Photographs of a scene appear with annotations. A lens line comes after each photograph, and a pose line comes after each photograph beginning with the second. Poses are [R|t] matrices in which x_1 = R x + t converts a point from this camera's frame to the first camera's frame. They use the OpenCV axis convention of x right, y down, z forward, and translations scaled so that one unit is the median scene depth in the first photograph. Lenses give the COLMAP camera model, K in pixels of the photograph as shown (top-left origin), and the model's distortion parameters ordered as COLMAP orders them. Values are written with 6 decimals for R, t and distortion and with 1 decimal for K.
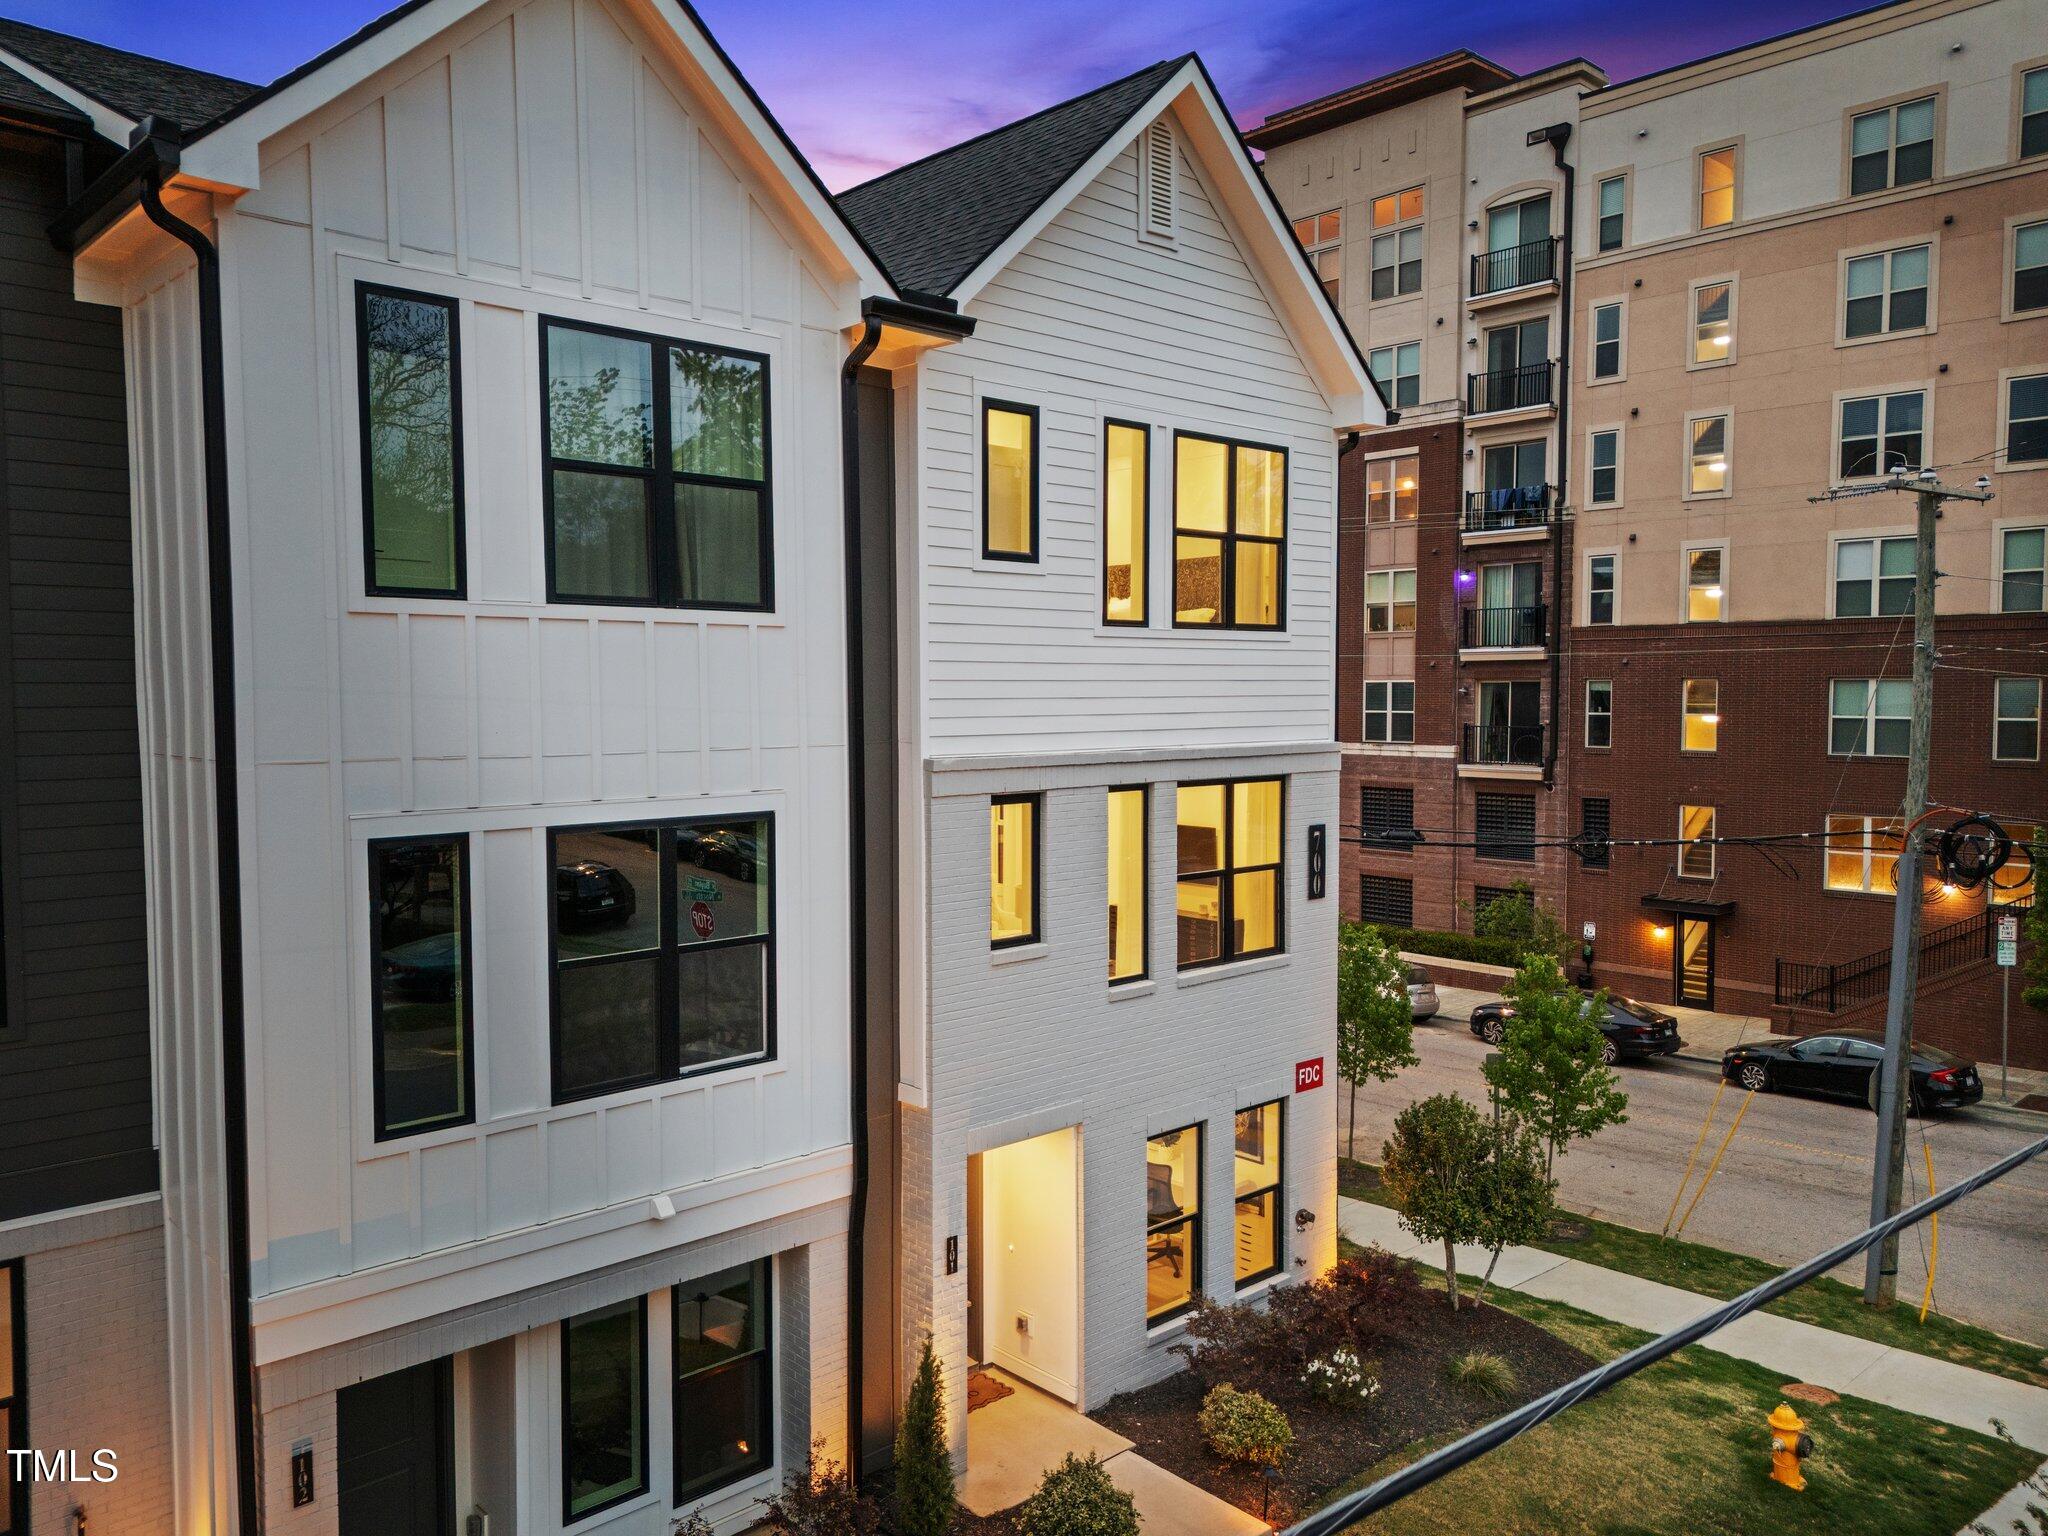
lens RADIAL K [[1505.9, 0, 1024.1], [0, 1505.9, 771.2], [0, 0, 1]] dist [0.071754, -0.062330]
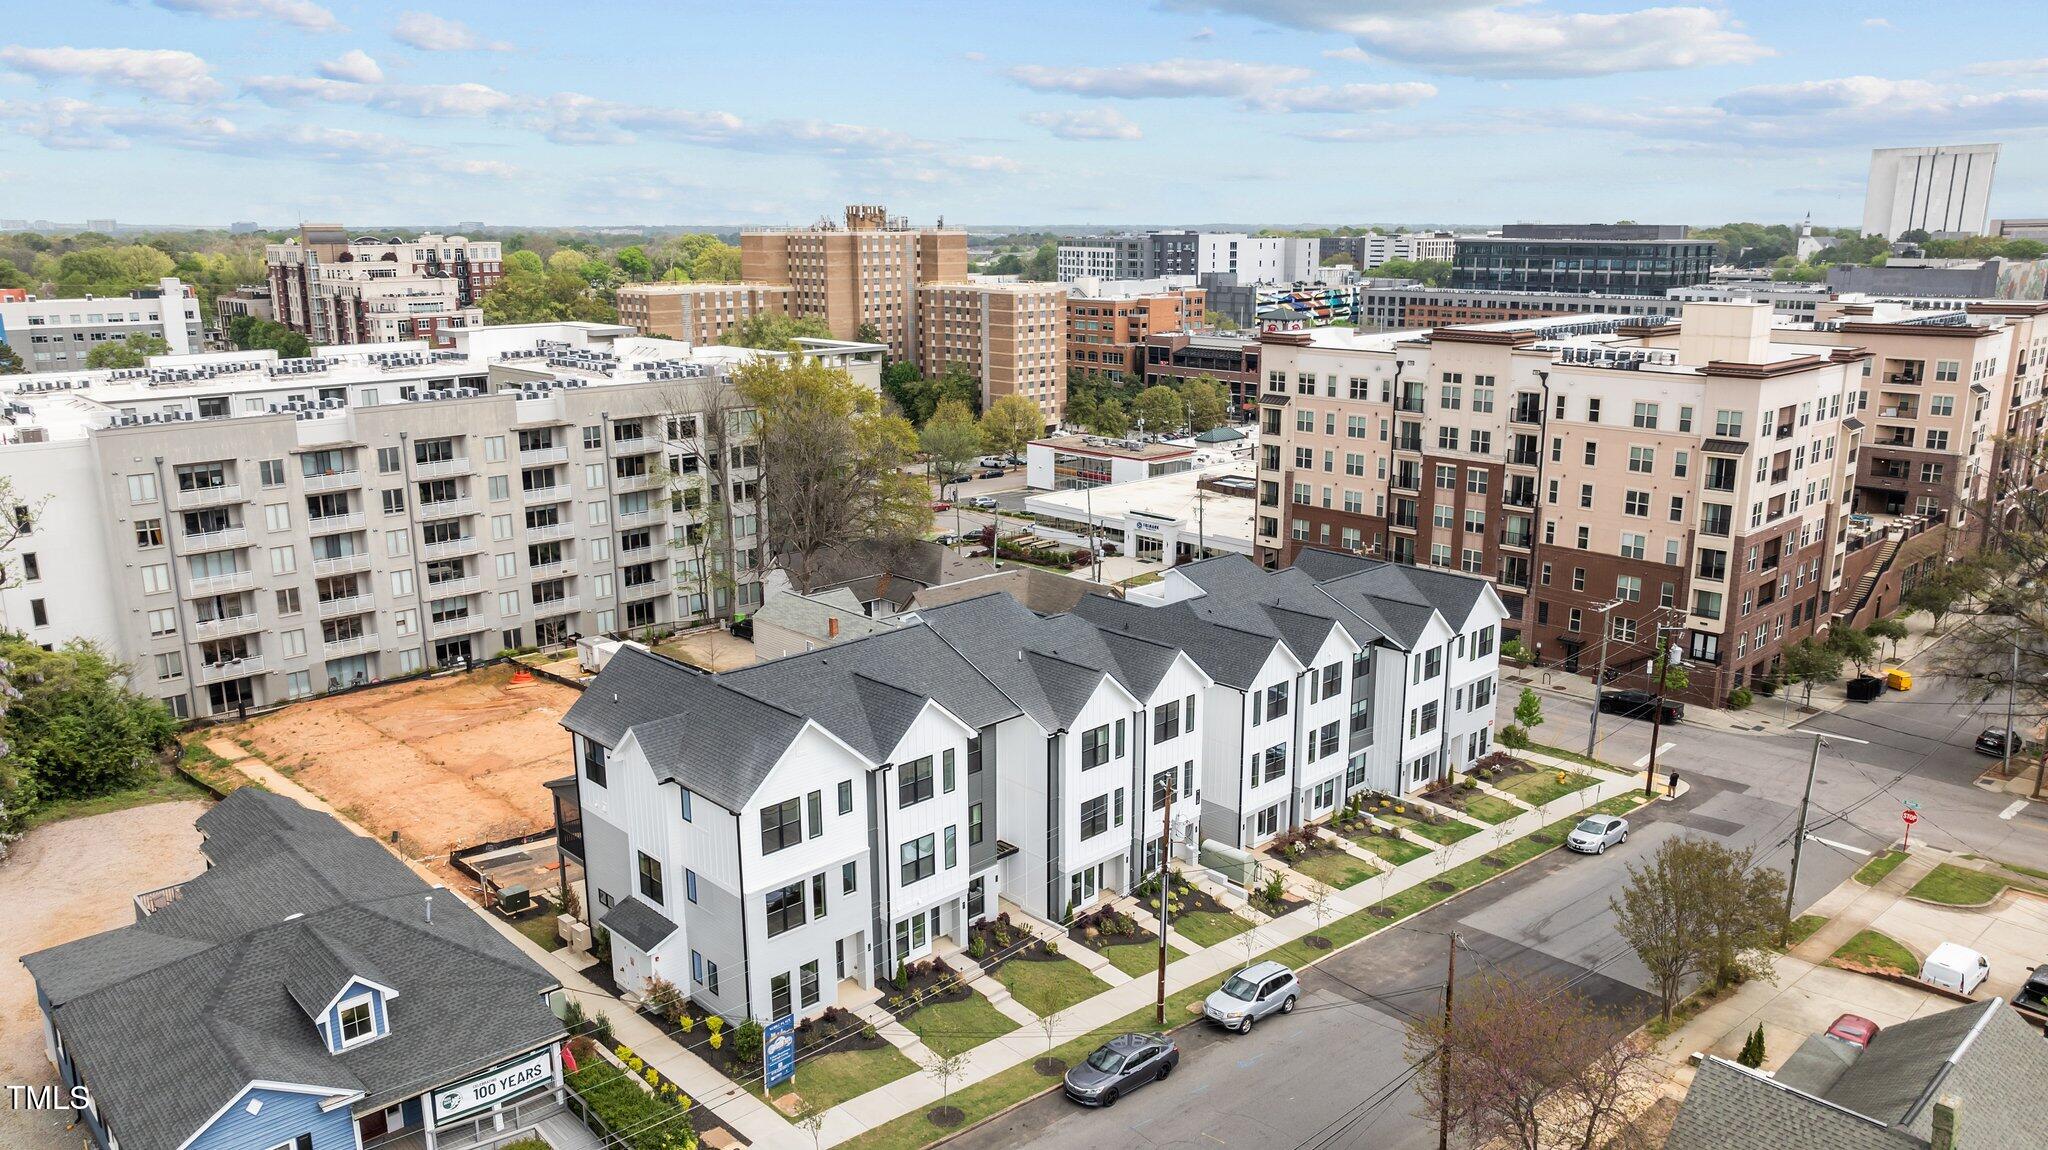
lens RADIAL K [[1444.1, 0, 1033.0], [0, 1444.1, 574.8], [0, 0, 1]] dist [-0.019941, -0.000839]
pose [[0.999881, -0.004134, 0.014858, -0.649377], [0.001381, 0.983535, 0.180714, -0.536722], [-0.015360, -0.180672, 0.983423, -1.706381]]
